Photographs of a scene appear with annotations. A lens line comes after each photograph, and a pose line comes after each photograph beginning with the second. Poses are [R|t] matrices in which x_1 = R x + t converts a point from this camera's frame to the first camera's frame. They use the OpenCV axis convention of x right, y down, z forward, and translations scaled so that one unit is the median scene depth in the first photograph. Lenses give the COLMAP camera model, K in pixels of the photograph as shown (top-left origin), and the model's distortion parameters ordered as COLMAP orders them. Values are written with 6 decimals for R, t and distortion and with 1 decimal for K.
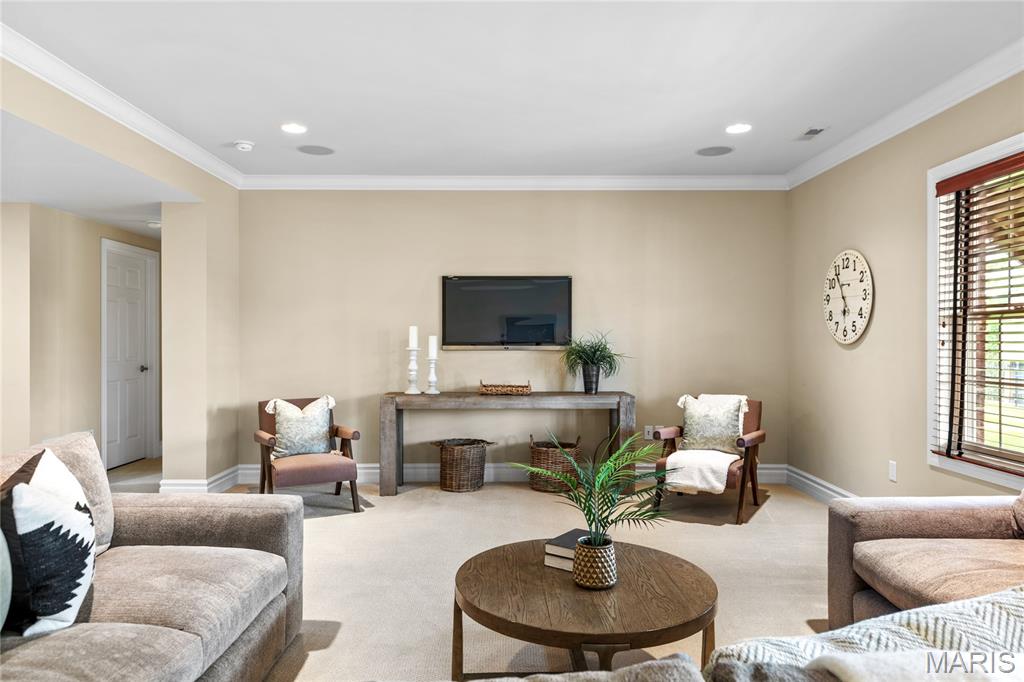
lens RADIAL K [[657.5, 0, 510.6], [0, 657.5, 335.6], [0, 0, 1]] dist [0.008201, 0.006279]
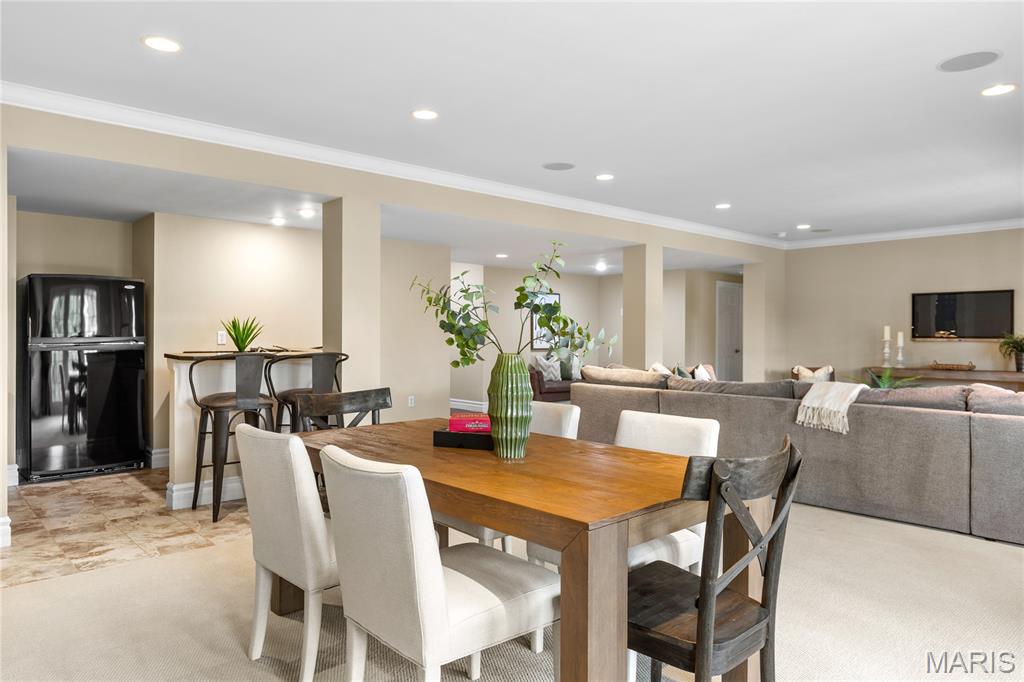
lens RADIAL K [[657.5, 0, 511.2], [0, 657.5, 336.3], [0, 0, 1]] dist [0.008201, 0.006279]
pose [[0.655800, 0.002484, -0.754931, 0.472037], [-0.001352, 0.999997, 0.002116, 0.008883], [0.754934, -0.000367, 0.655801, -0.765517]]
